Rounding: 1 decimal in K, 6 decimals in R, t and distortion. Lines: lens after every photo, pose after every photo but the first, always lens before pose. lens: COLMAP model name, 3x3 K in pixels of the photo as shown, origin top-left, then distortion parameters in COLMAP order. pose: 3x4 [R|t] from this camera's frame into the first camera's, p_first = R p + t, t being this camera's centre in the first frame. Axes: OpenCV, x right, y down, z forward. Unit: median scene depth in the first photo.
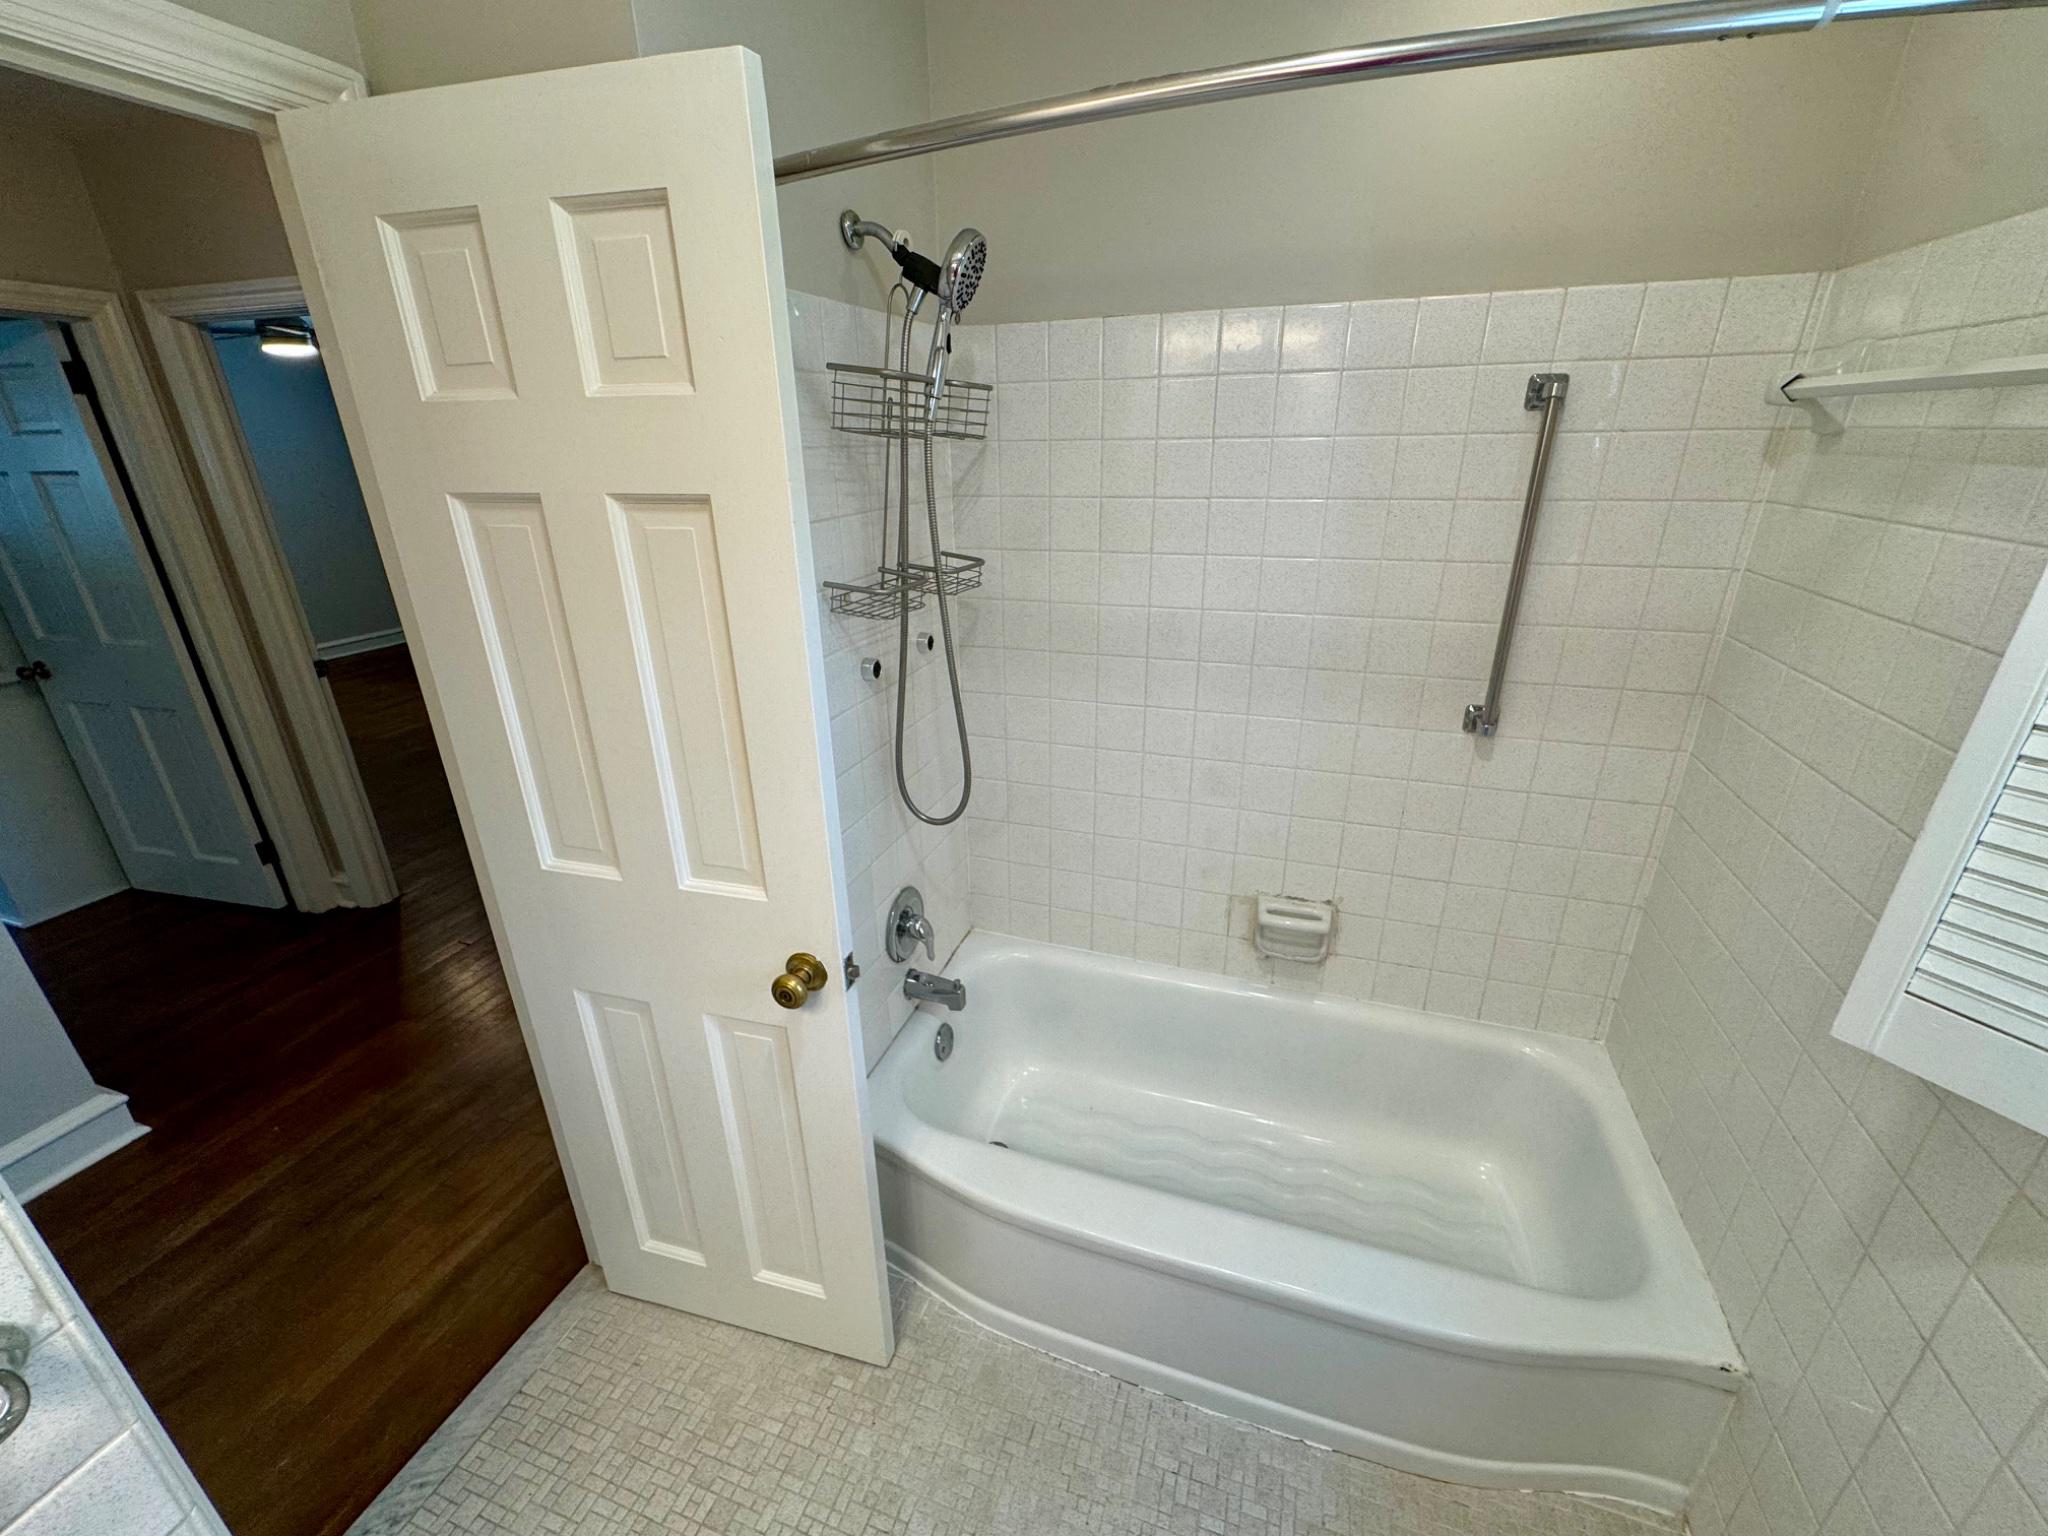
lens RADIAL K [[820.7, 0, 1024.0], [0, 820.7, 768.0], [0, 0, 1]] dist [-0.000194, 0.000235]
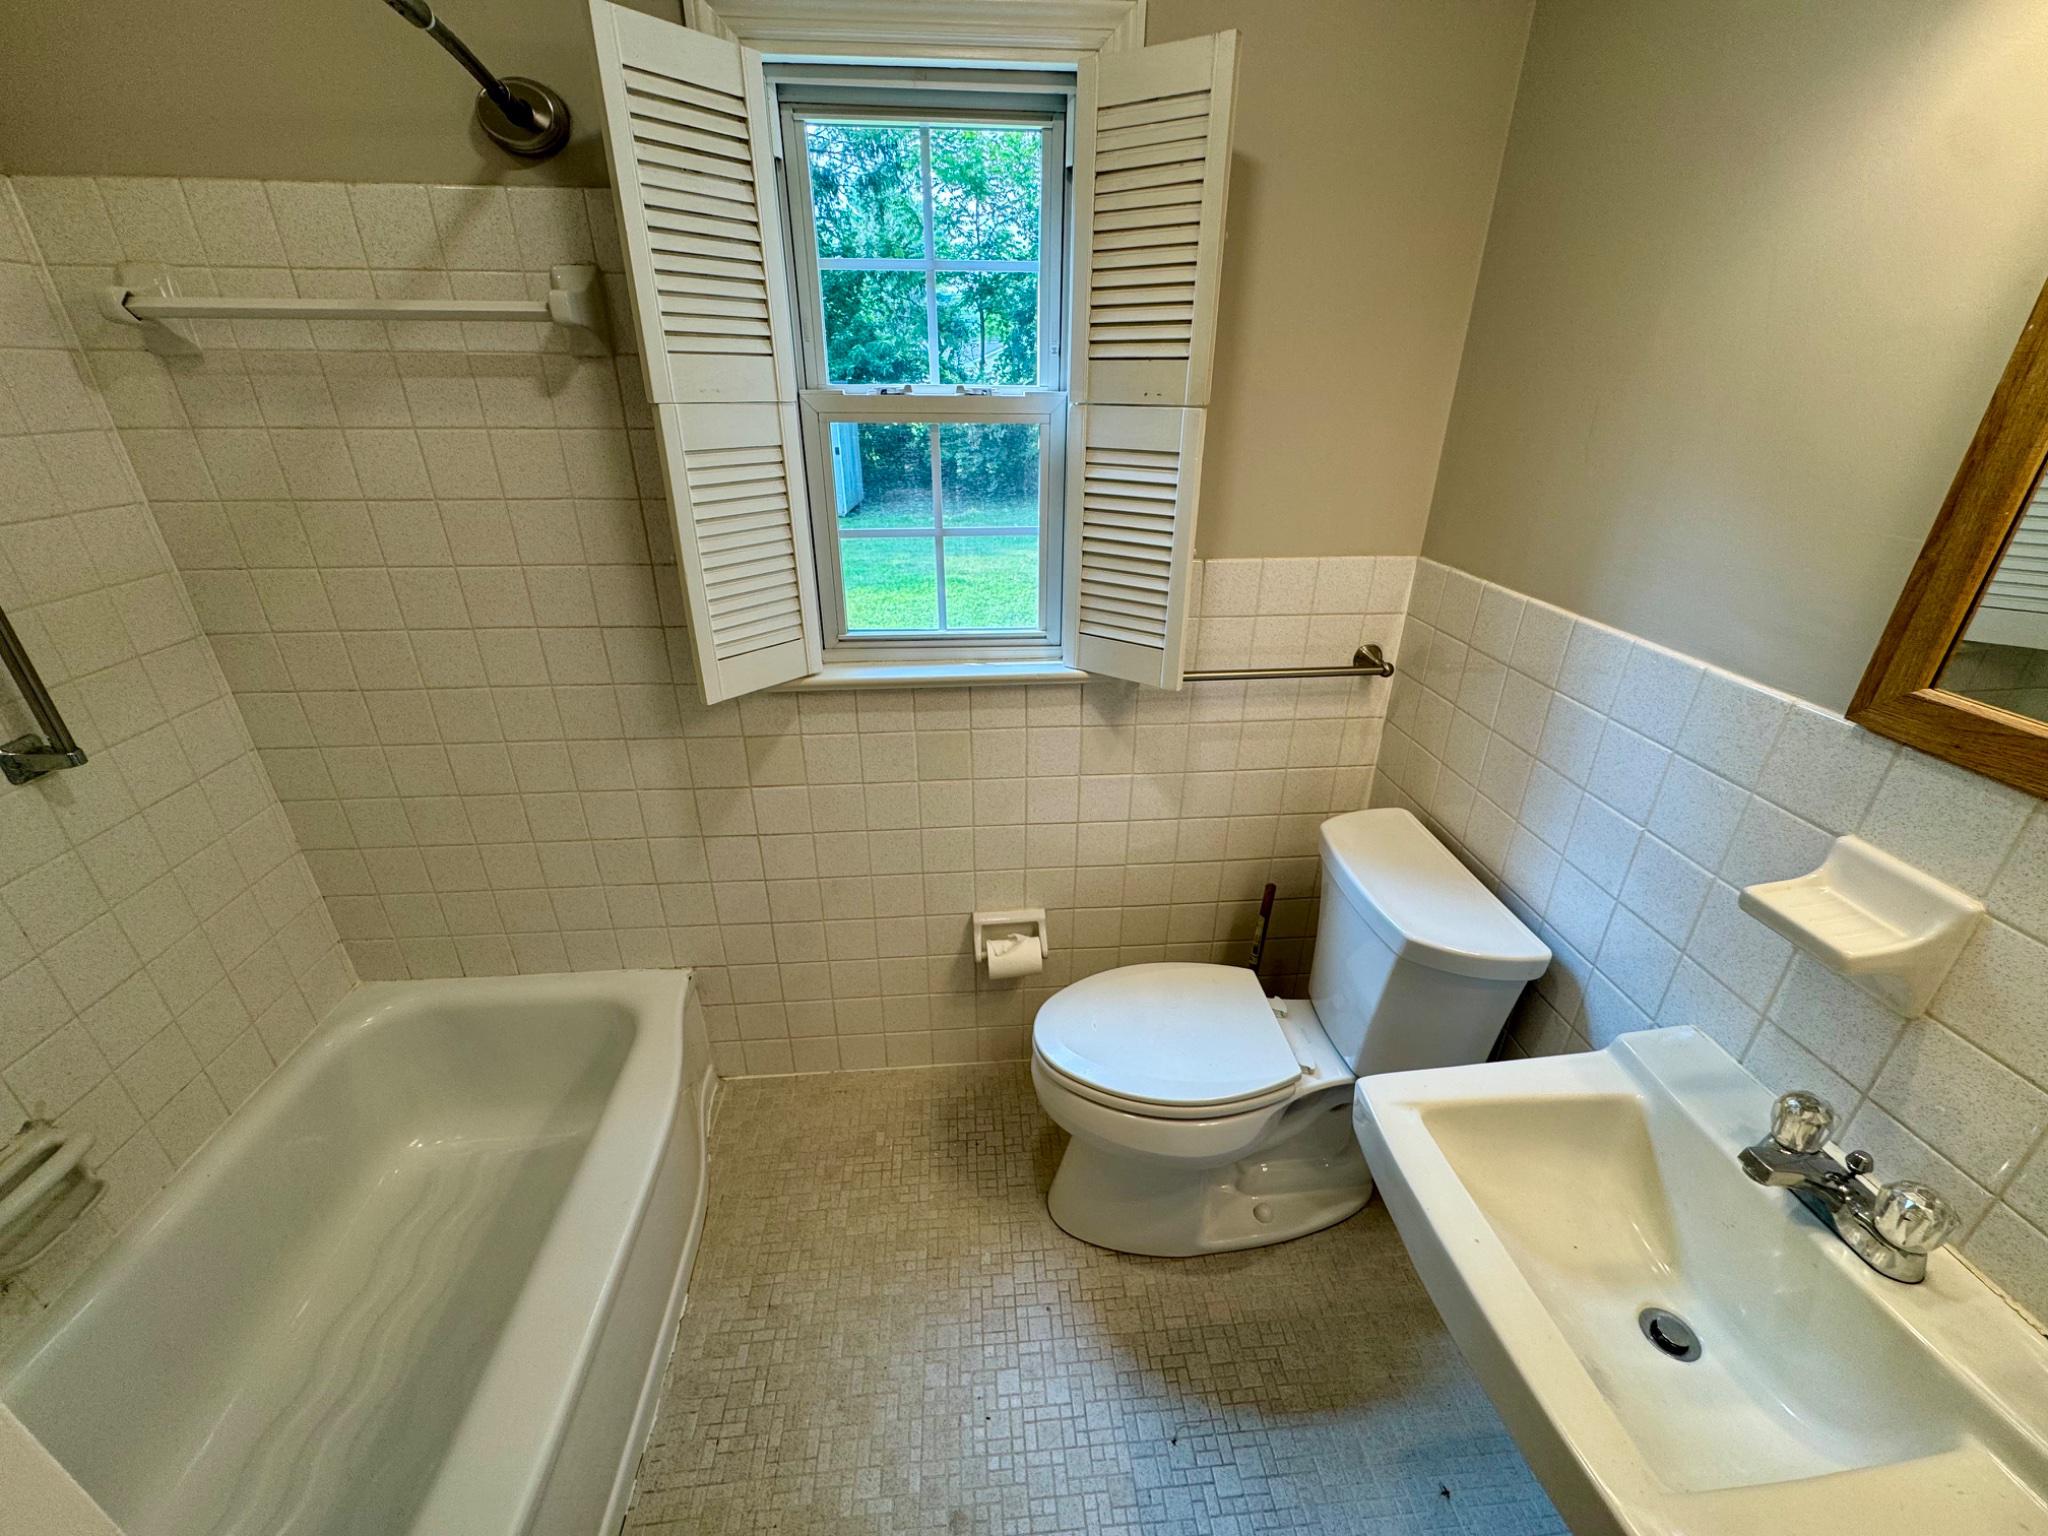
lens RADIAL K [[820.7, 0, 1024.0], [0, 820.7, 768.0], [0, 0, 1]] dist [-0.000194, 0.000235]
pose [[-0.400902, -0.387662, 0.830058, -0.468401], [0.346832, 0.774390, 0.529177, -0.155954], [-0.847930, 0.500038, -0.176001, 0.466275]]
